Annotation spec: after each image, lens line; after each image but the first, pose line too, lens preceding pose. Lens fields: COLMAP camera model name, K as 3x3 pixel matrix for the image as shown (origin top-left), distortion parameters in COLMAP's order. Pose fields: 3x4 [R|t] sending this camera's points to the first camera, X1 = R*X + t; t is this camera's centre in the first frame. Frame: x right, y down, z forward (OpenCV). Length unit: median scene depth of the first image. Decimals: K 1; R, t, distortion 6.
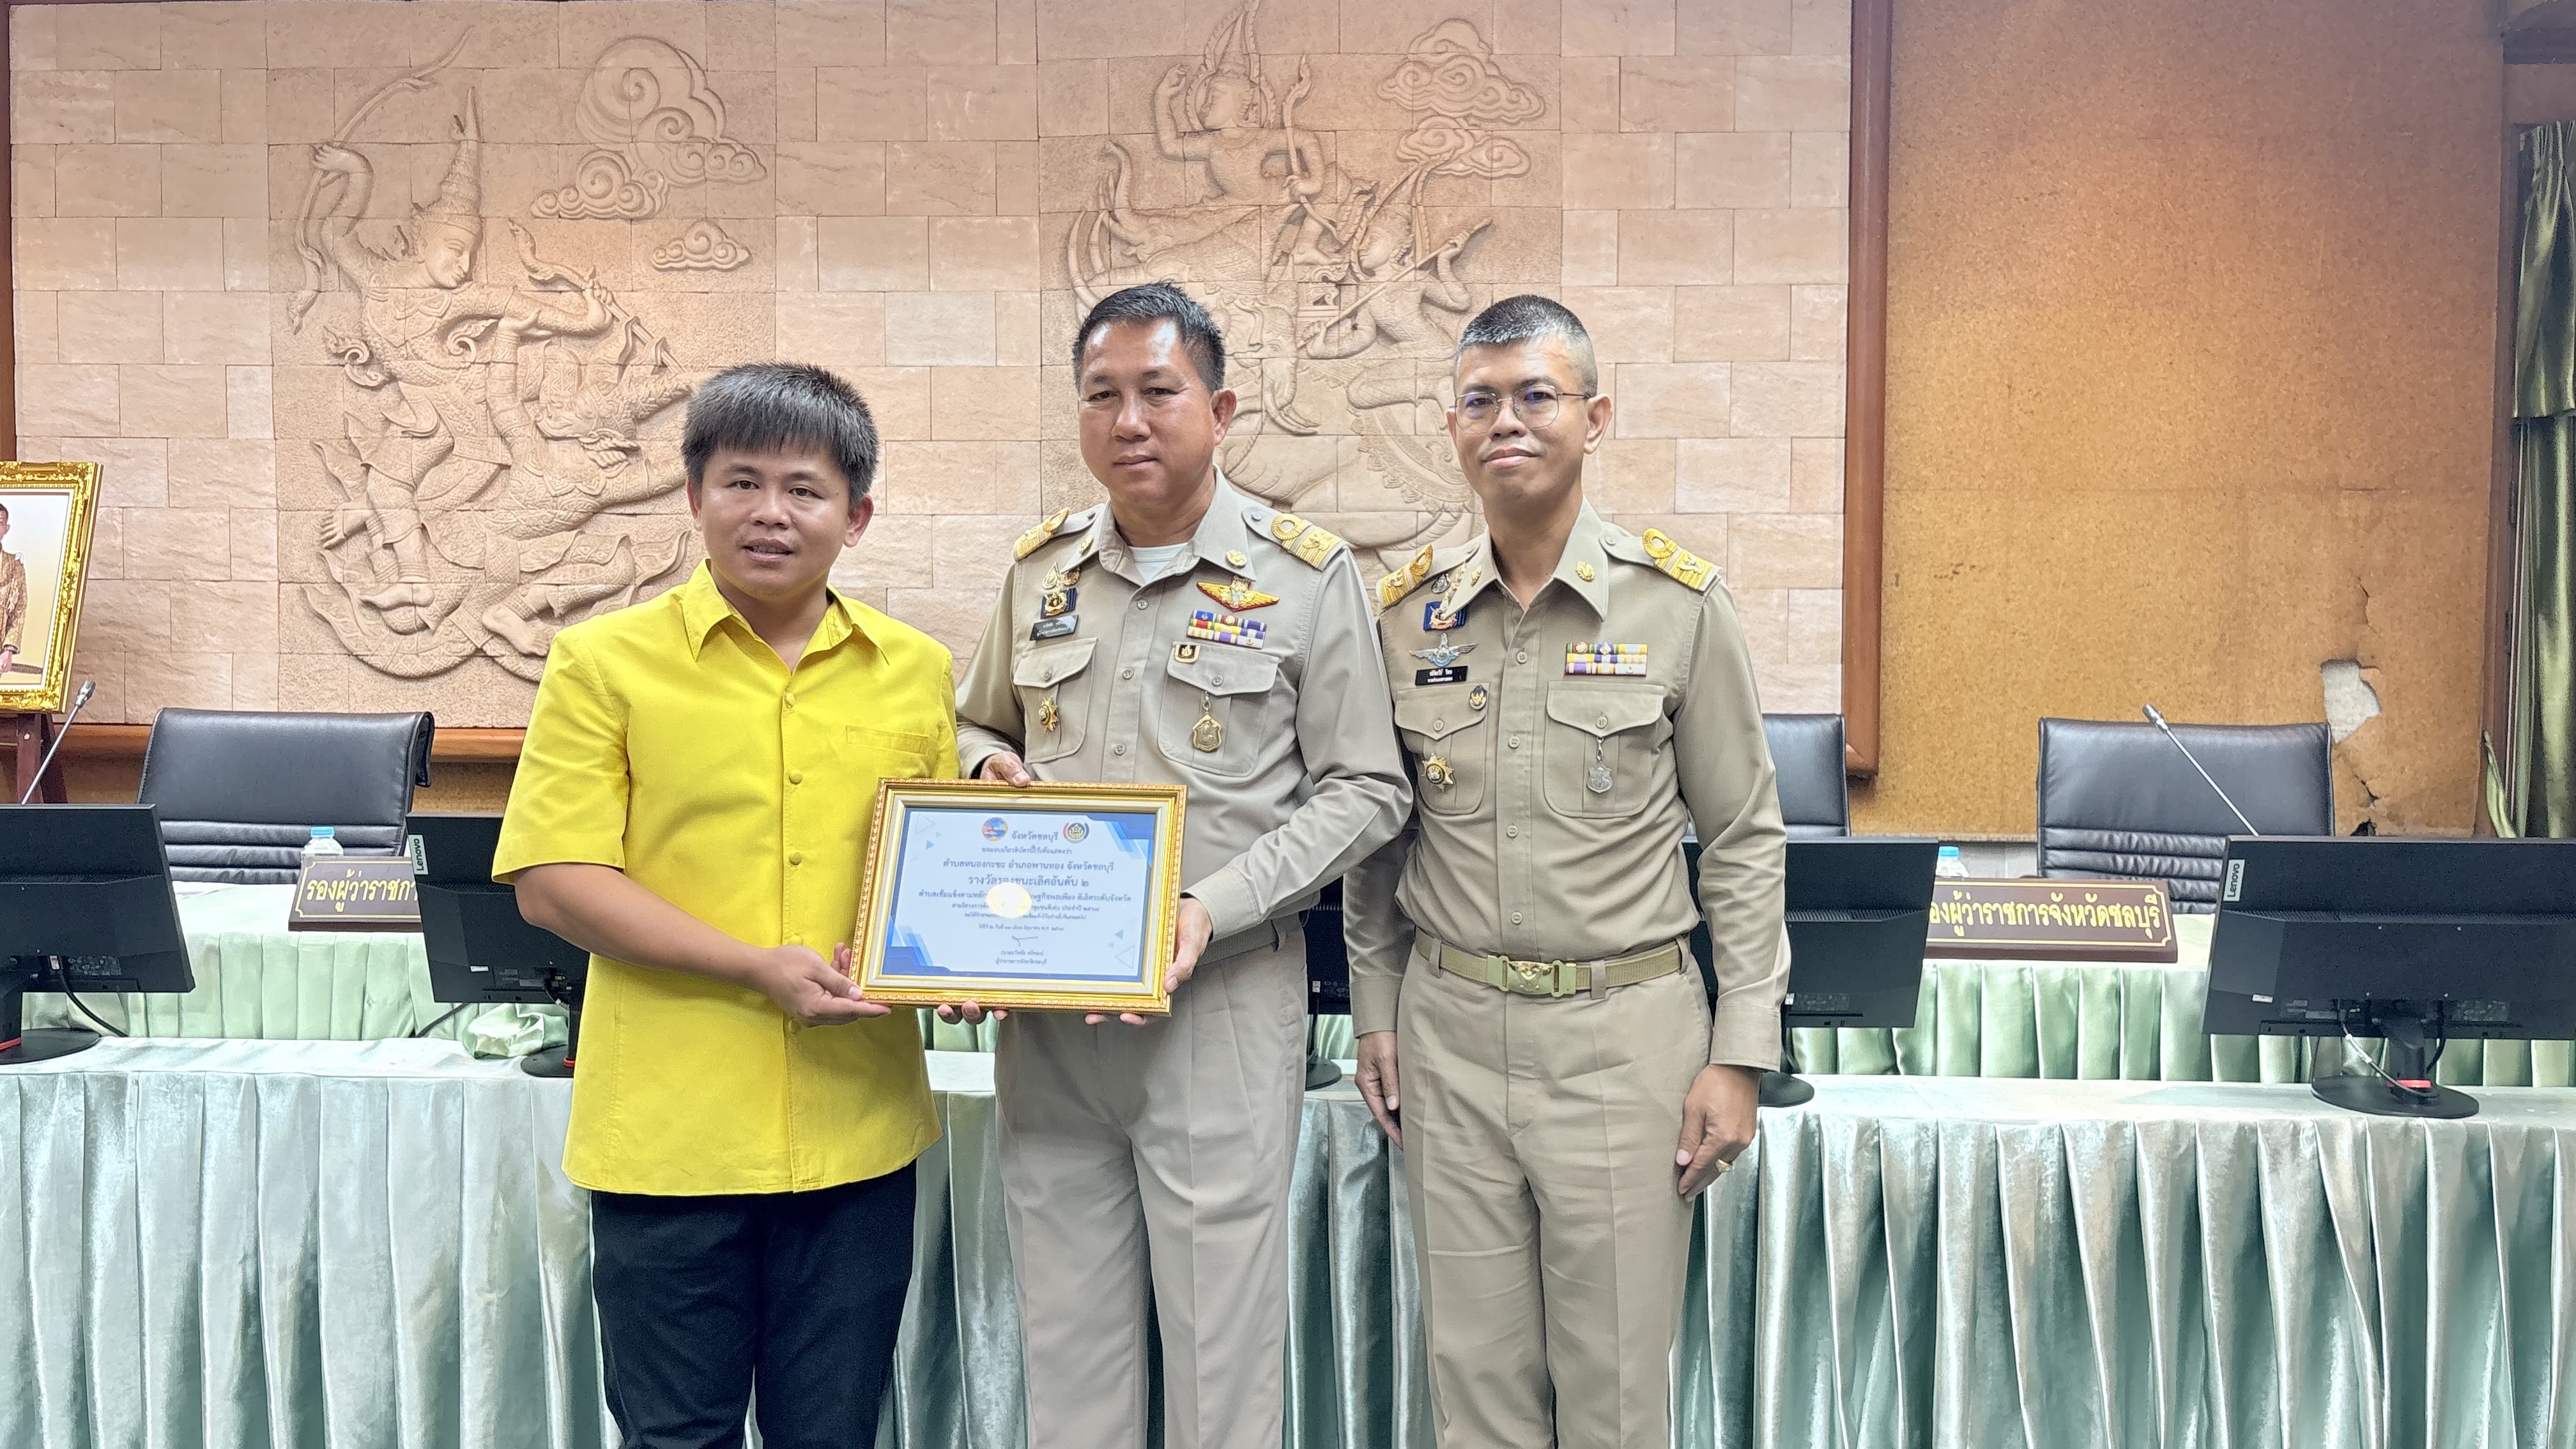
lens RADIAL K [[2007.7, 0, 1287.6], [0, 2007.7, 718.9], [0, 0, 1]] dist [0.037867, -0.044624]
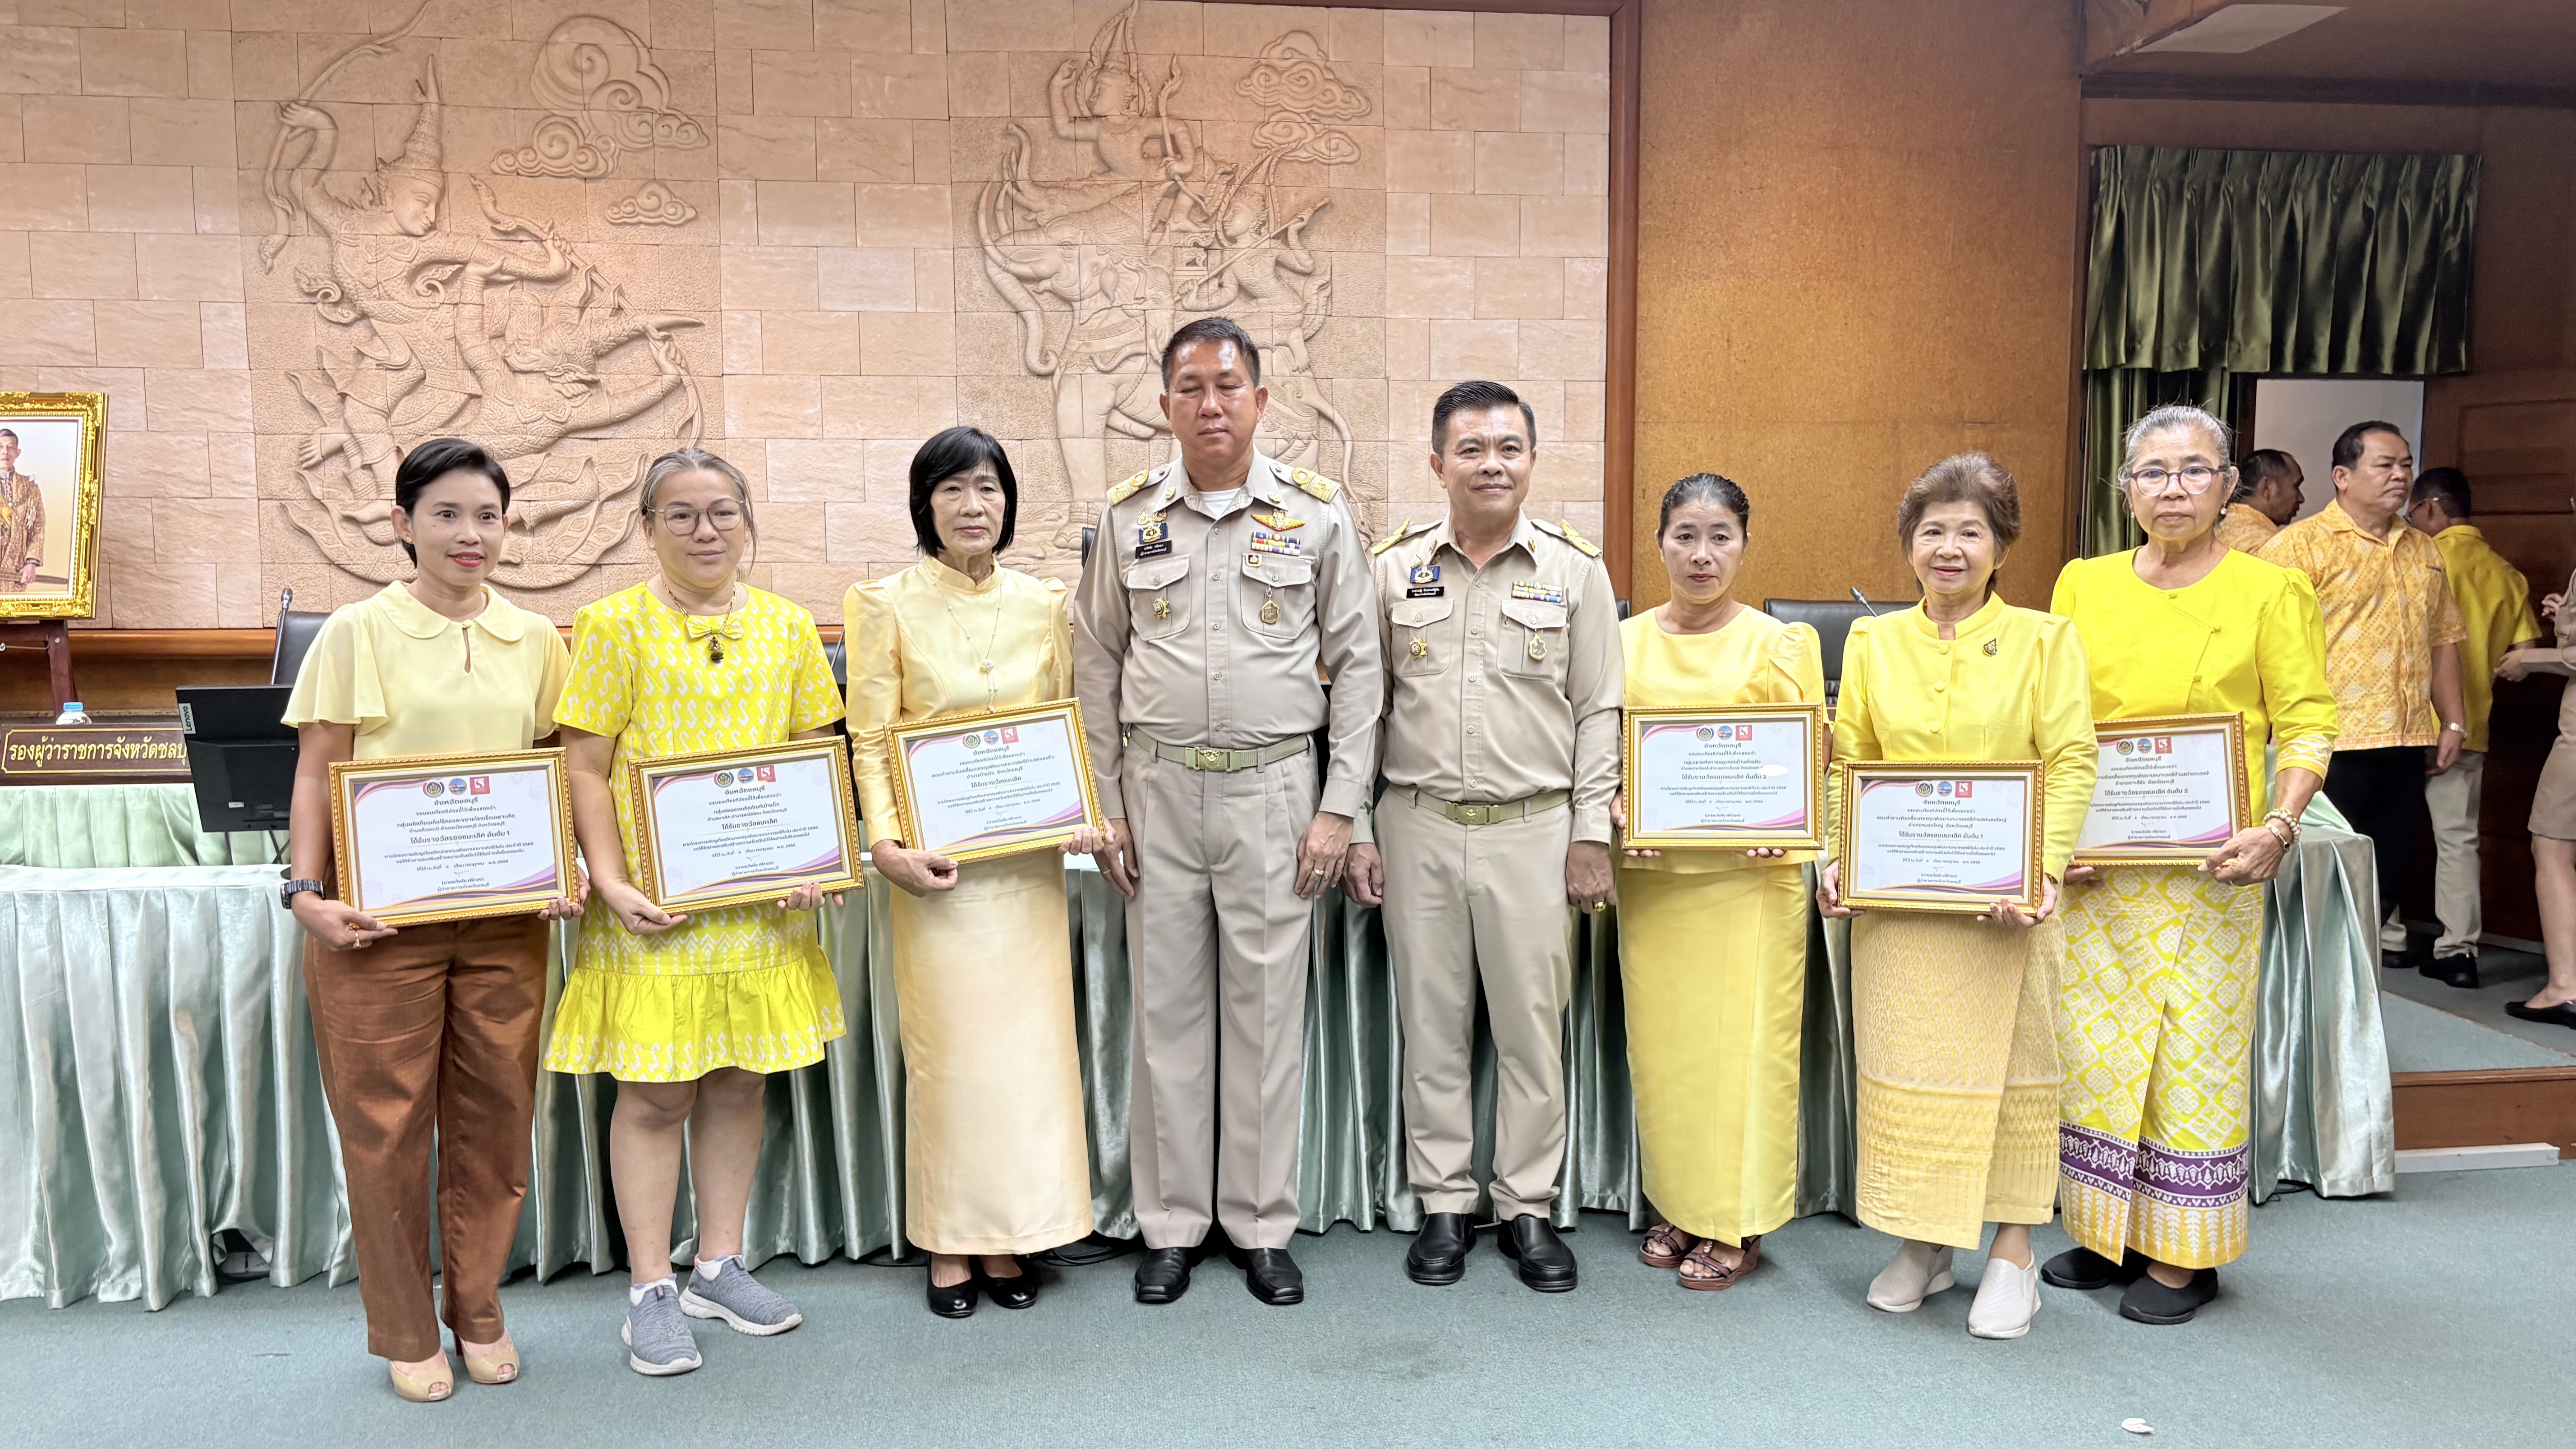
lens RADIAL K [[2044.3, 0, 1348.1], [0, 2044.3, 745.3], [0, 0, 1]] dist [0.025865, -0.028288]
pose [[0.980958, -0.027739, 0.192230, -0.136560], [0.015395, 0.997739, 0.065415, 0.003061], [-0.193610, -0.061210, 0.979167, -0.243506]]
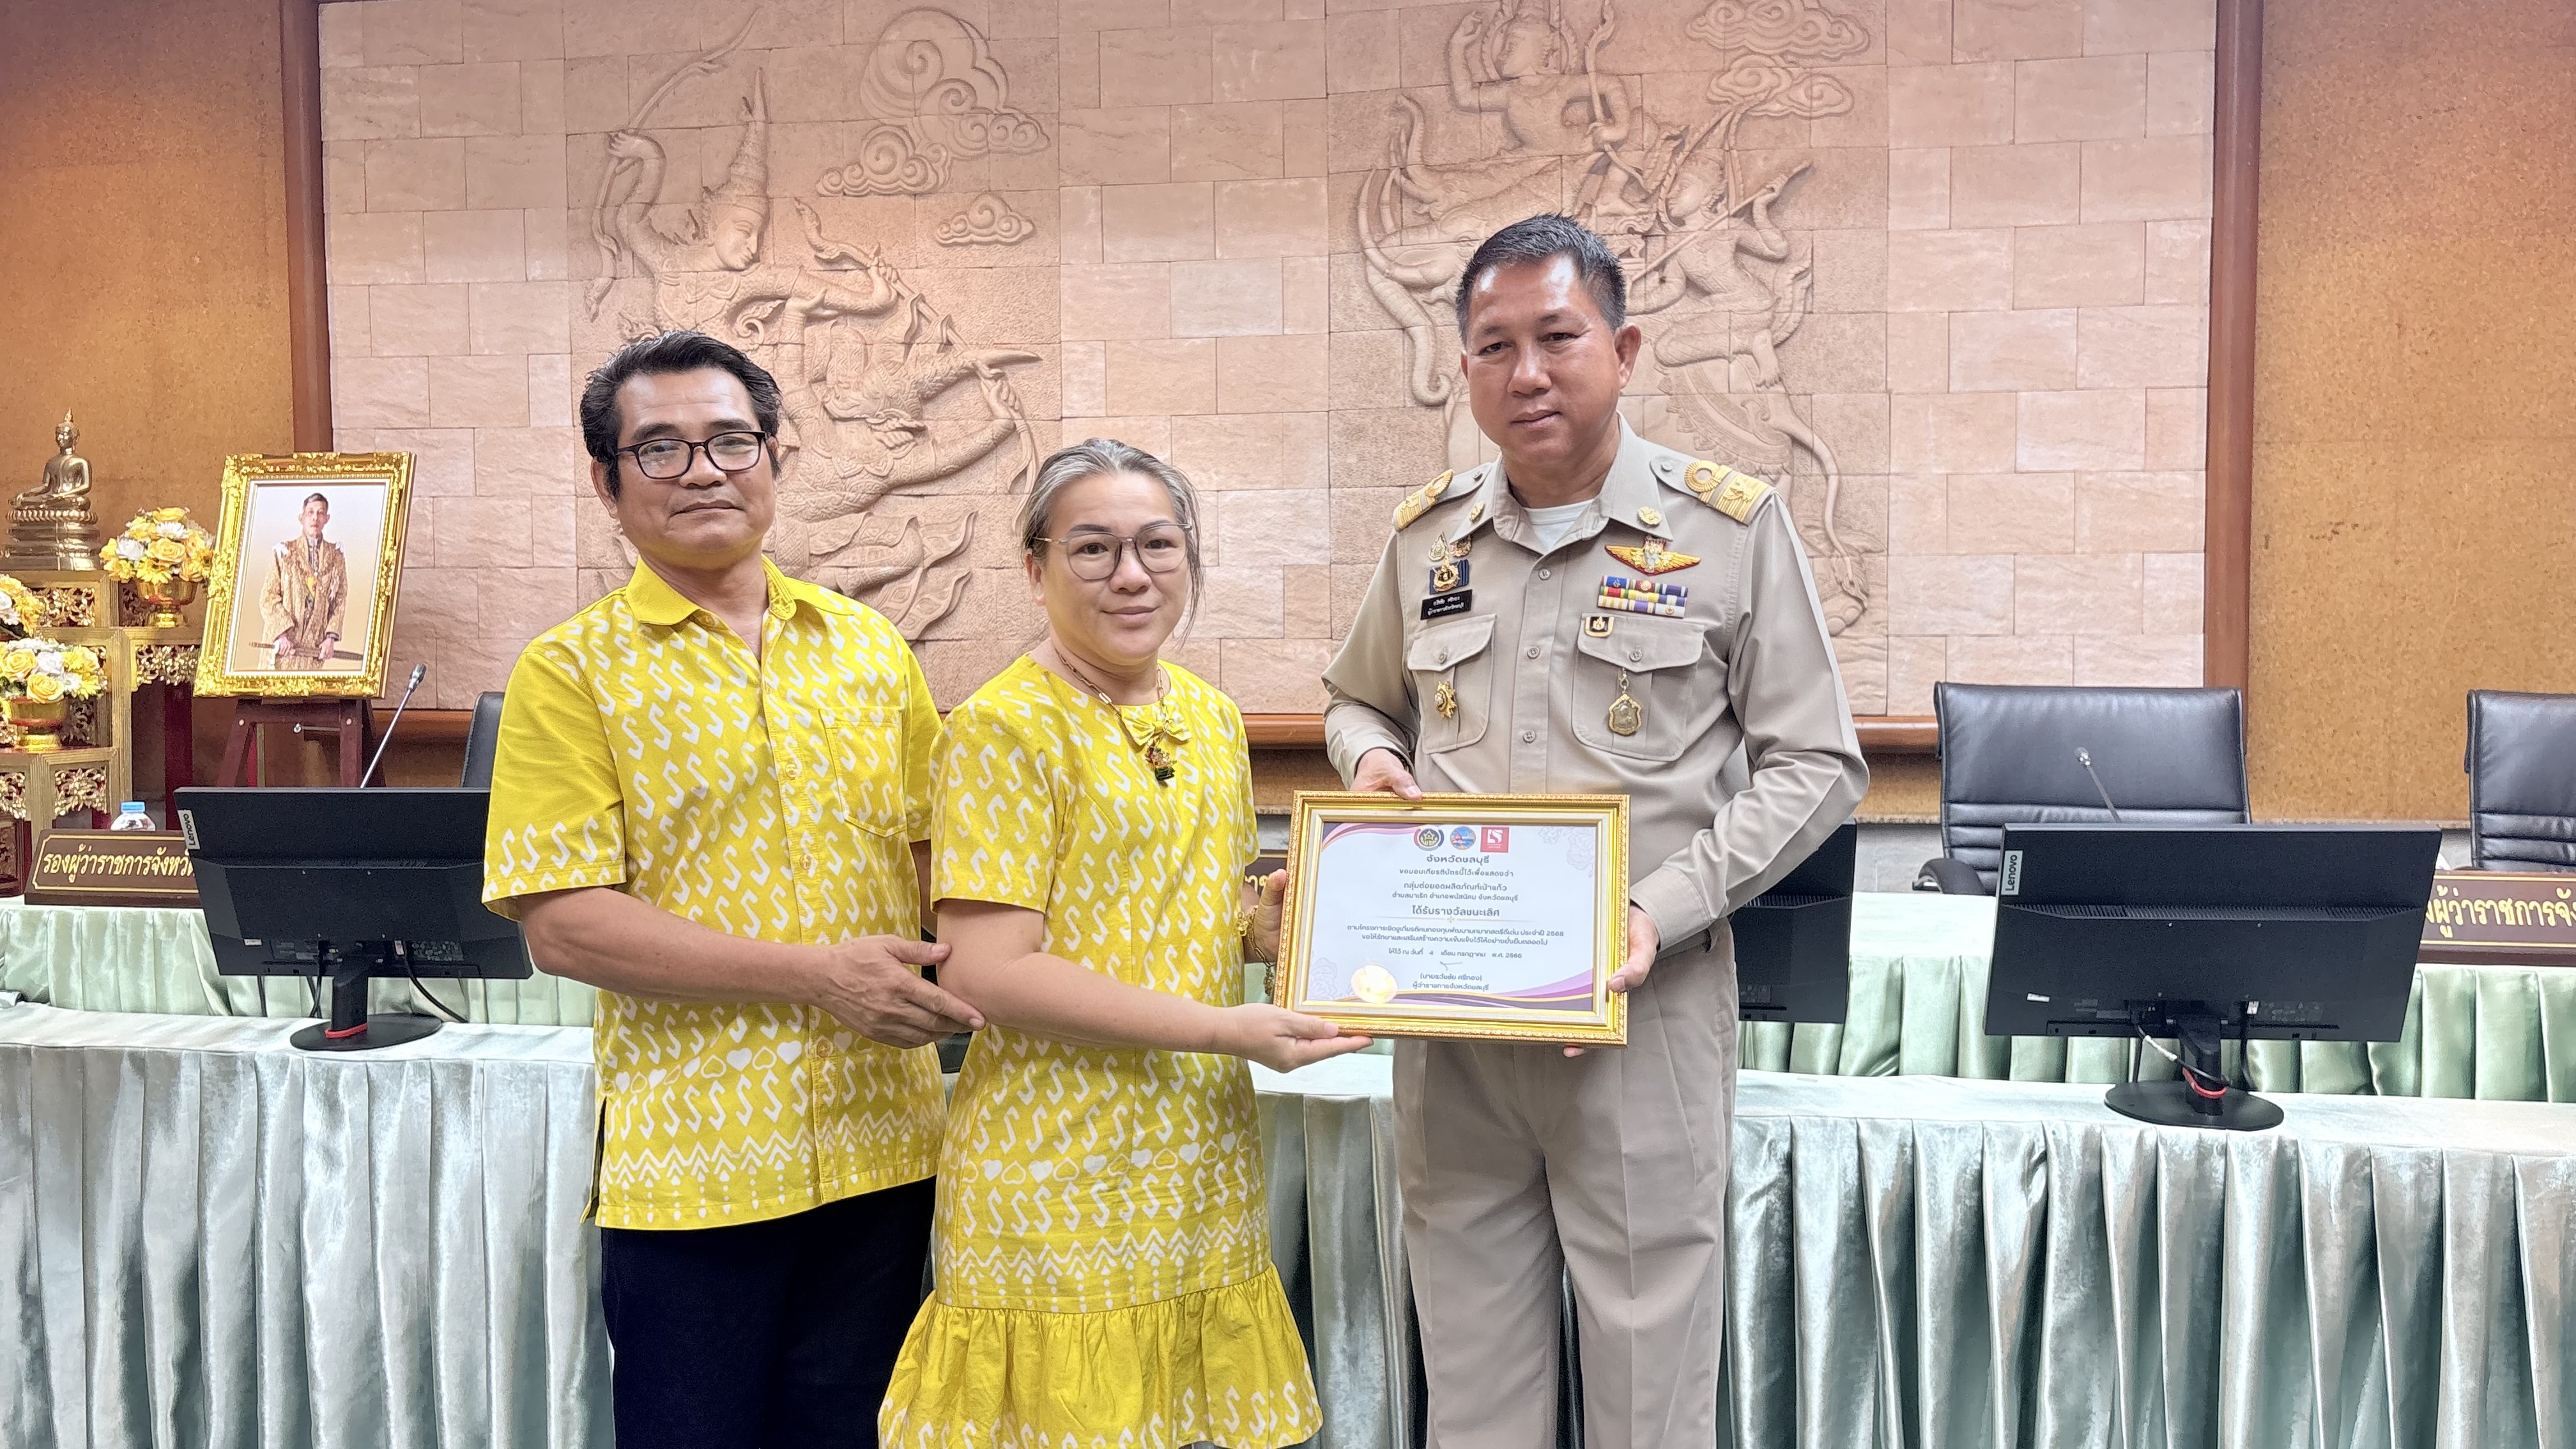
lens RADIAL K [[2008.9, 0, 1272.1], [0, 2008.9, 724.1], [0, 0, 1]] dist [0.014150, 0.009401]
pose [[0.993309, -0.004229, -0.115413, -0.040407], [0.005461, 0.999931, 0.010361, 0.001826], [0.115361, -0.010922, 0.993264, 0.040610]]
